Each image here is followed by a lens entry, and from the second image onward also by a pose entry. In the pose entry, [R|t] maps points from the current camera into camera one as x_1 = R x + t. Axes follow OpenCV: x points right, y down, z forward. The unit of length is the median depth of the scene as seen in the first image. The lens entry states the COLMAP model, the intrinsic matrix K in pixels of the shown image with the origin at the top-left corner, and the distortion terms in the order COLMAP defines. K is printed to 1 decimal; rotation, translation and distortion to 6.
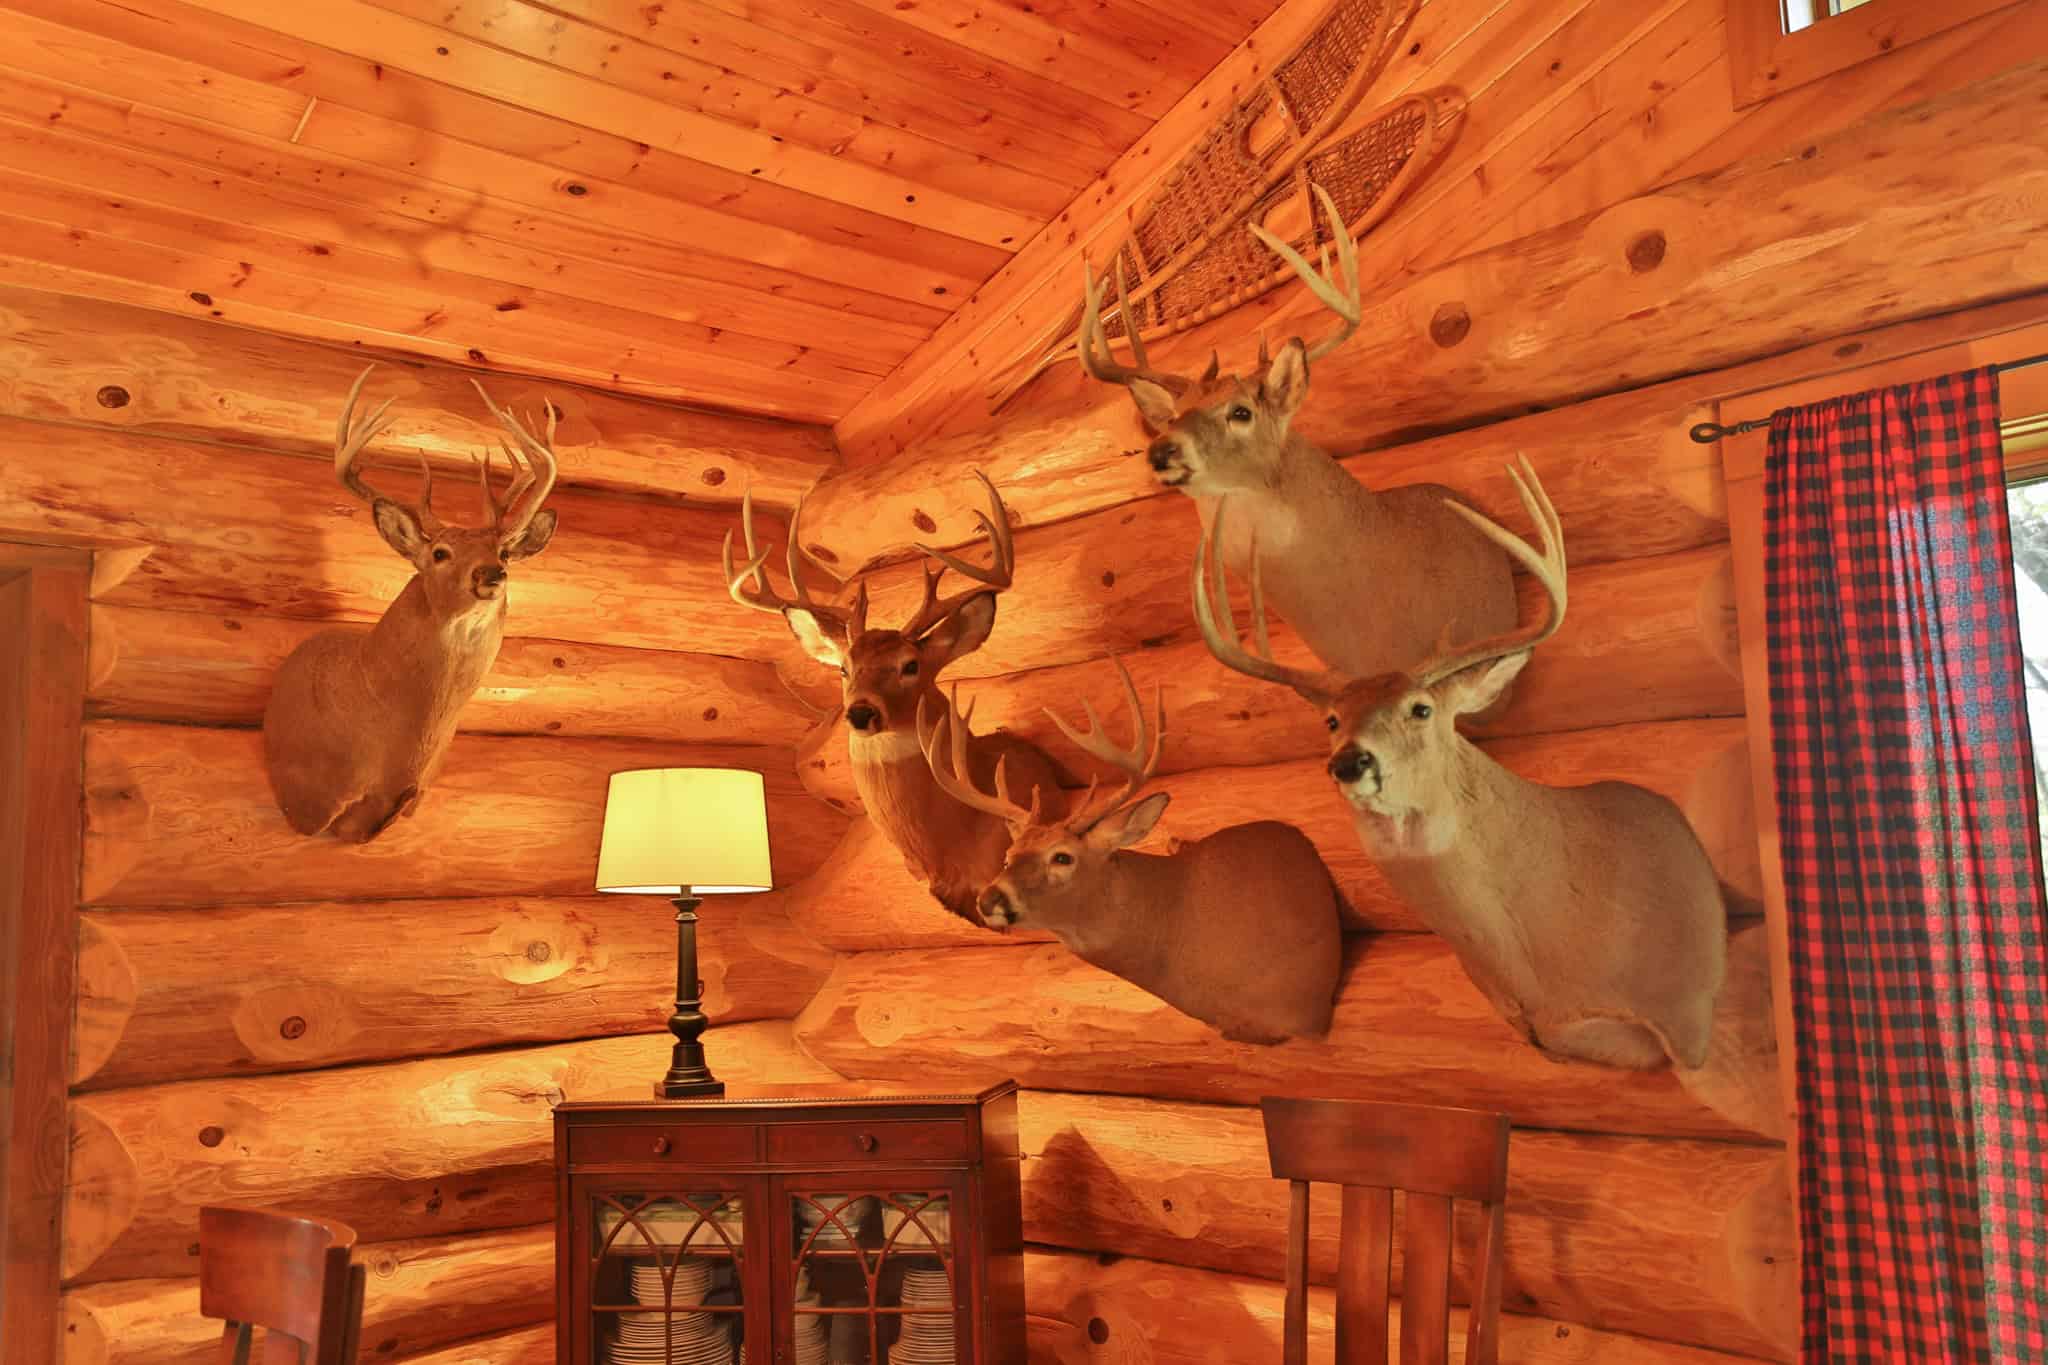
lens RADIAL K [[1738.9, 0, 1034.2], [0, 1738.9, 689.0], [0, 0, 1]] dist [0.014123, 0.003676]
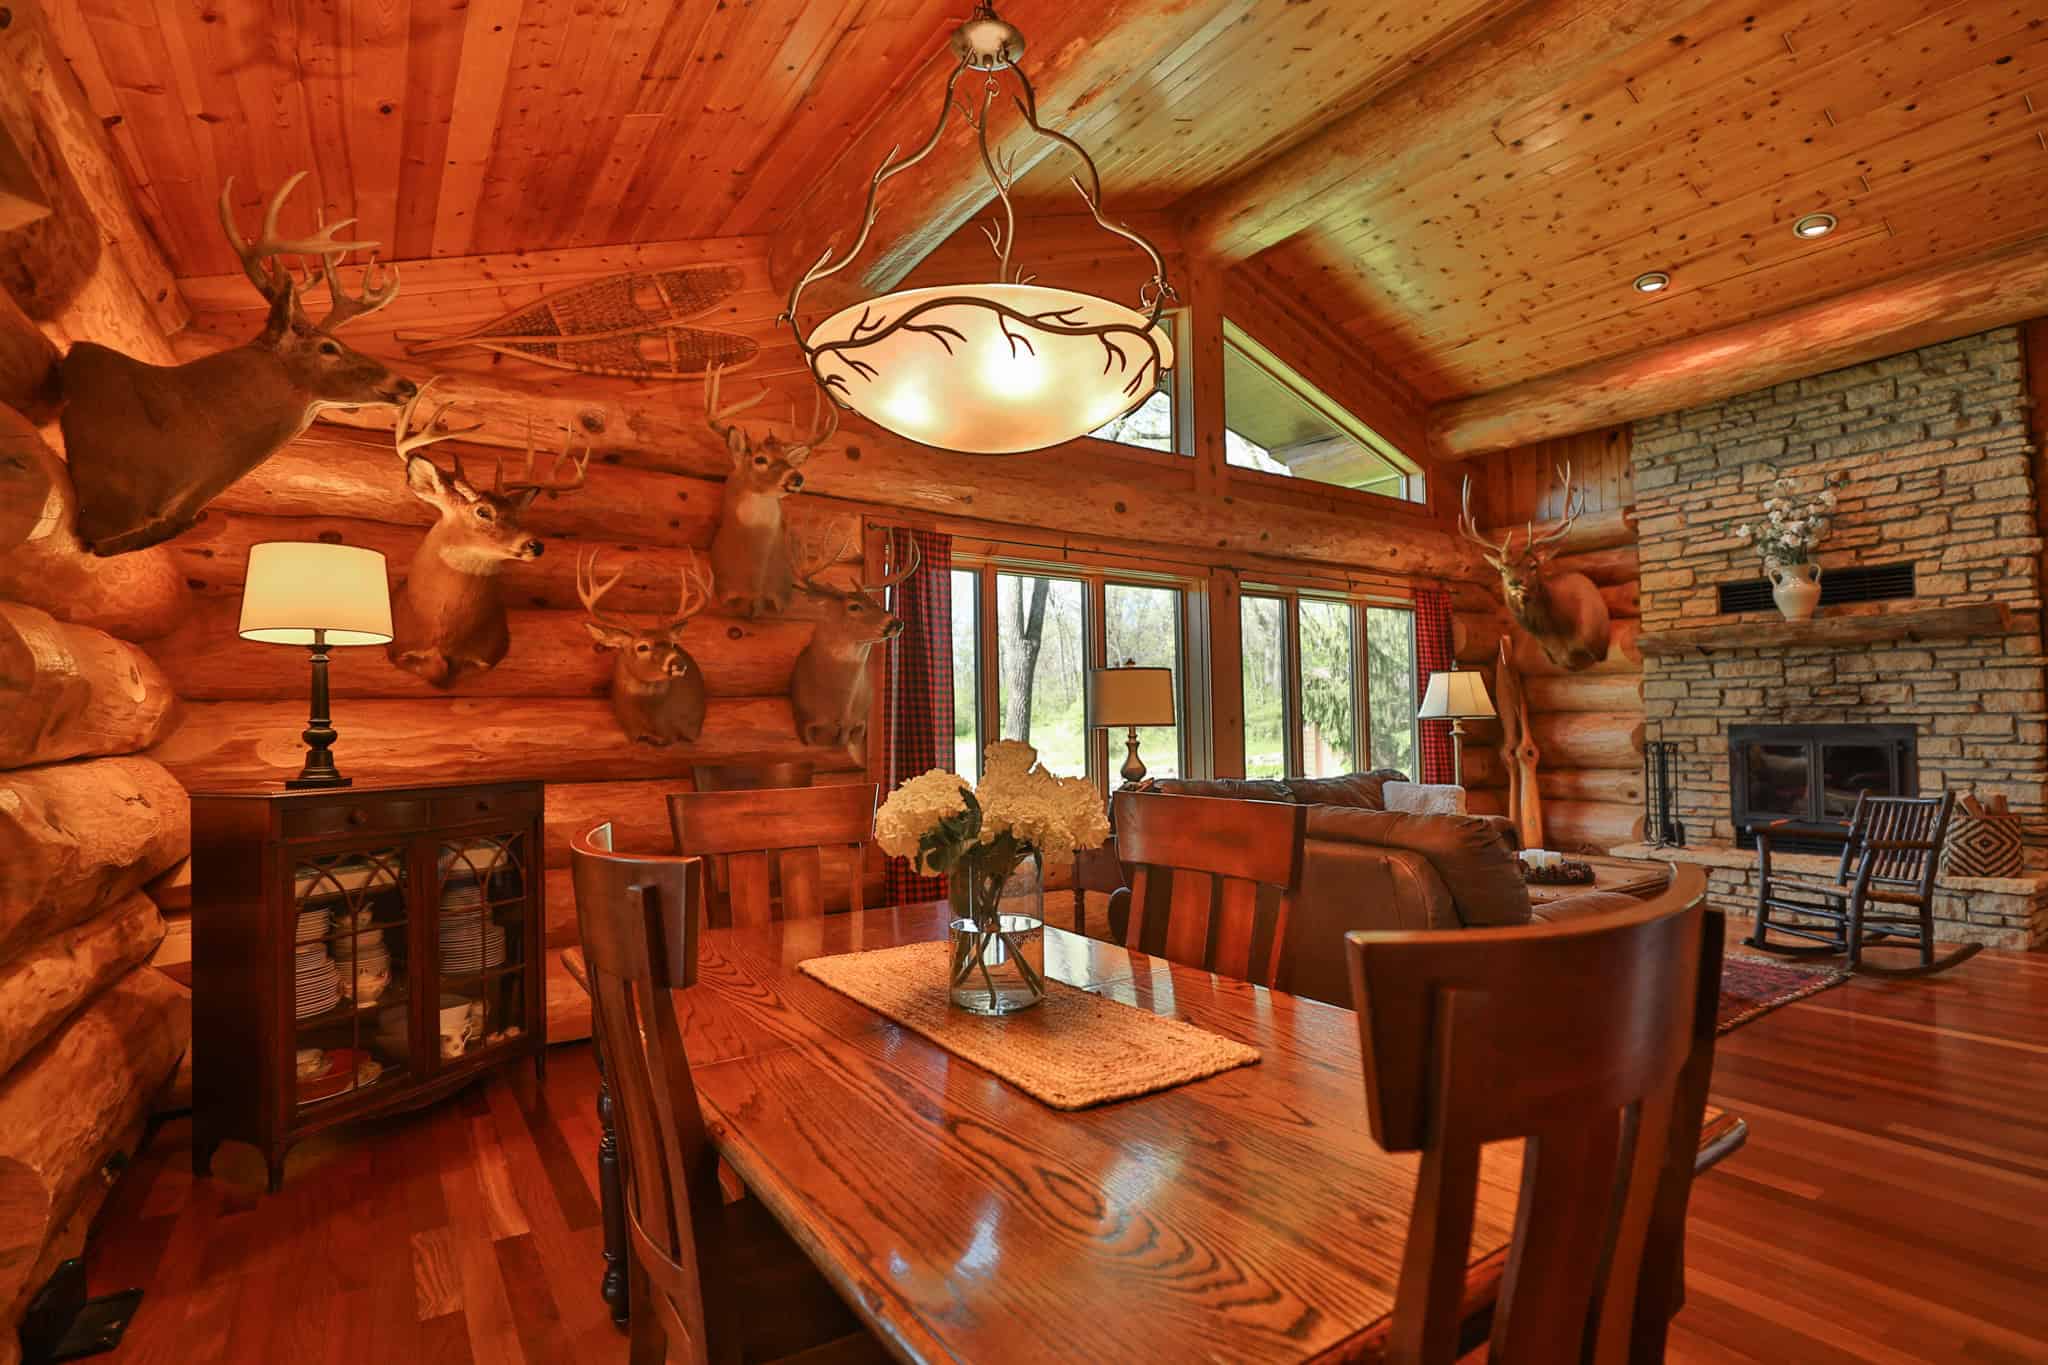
lens RADIAL K [[985.2, 0, 1030.9], [0, 985.2, 692.7], [0, 0, 1]] dist [-0.044741, 0.012668]
pose [[0.144854, 0.069872, 0.986983, -0.880530], [-0.113631, 0.992079, -0.053556, 0.139215], [-0.982907, -0.104394, 0.151646, 0.355417]]
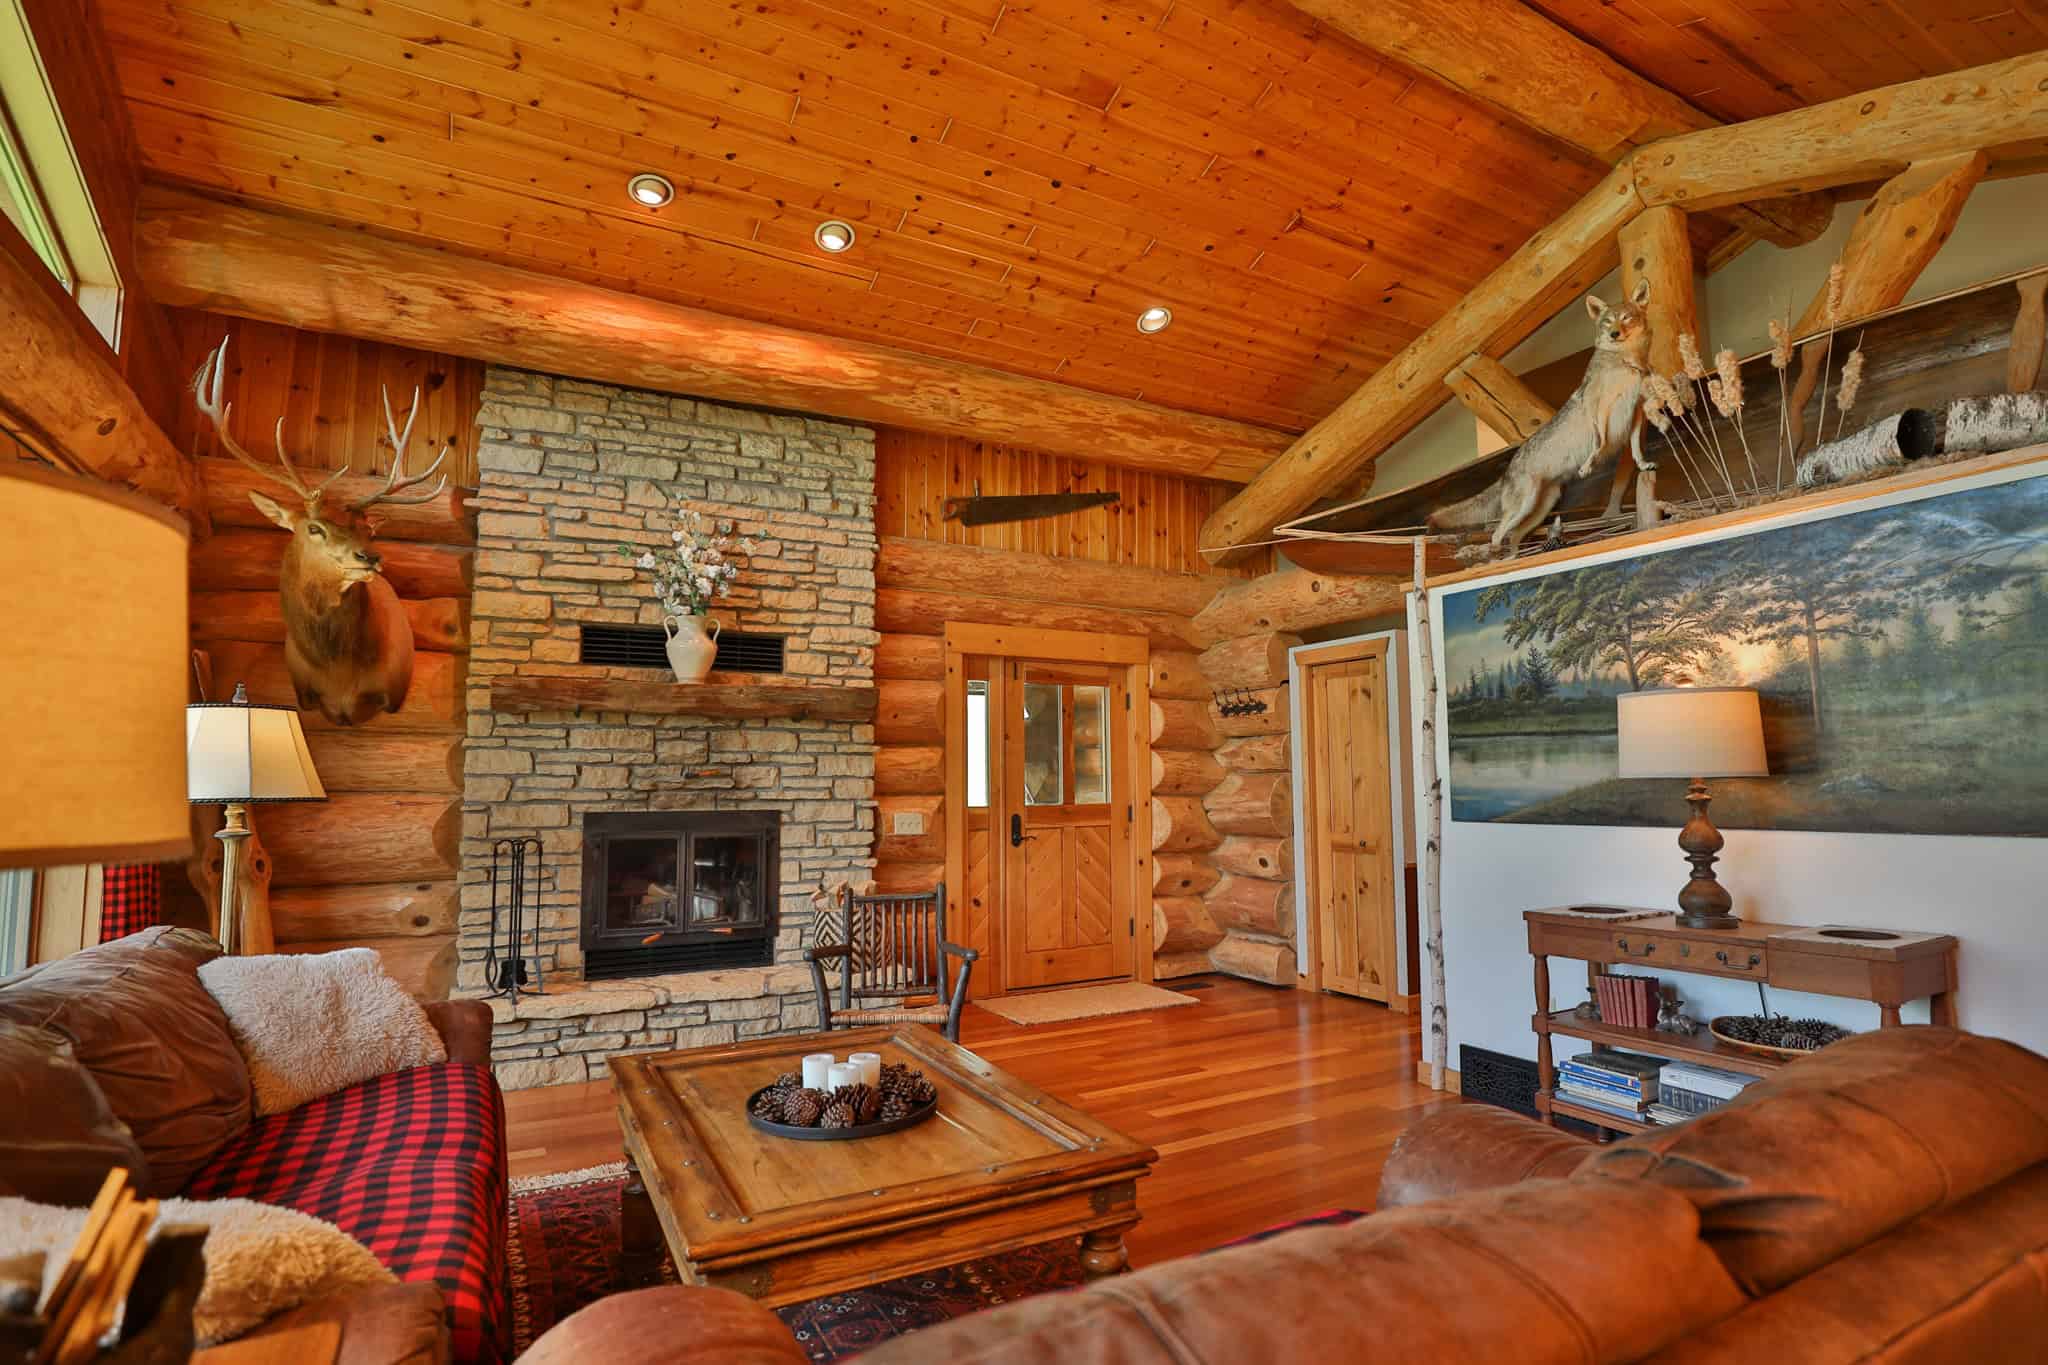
lens RADIAL K [[1014.5, 0, 1031.7], [0, 1014.5, 692.9], [0, 0, 1]] dist [-0.047143, 0.014221]
pose [[-0.970857, 0.069443, 0.229378, 0.093607], [0.017327, 0.974934, -0.221818, 0.113468], [-0.239032, -0.211379, -0.947725, 0.536929]]
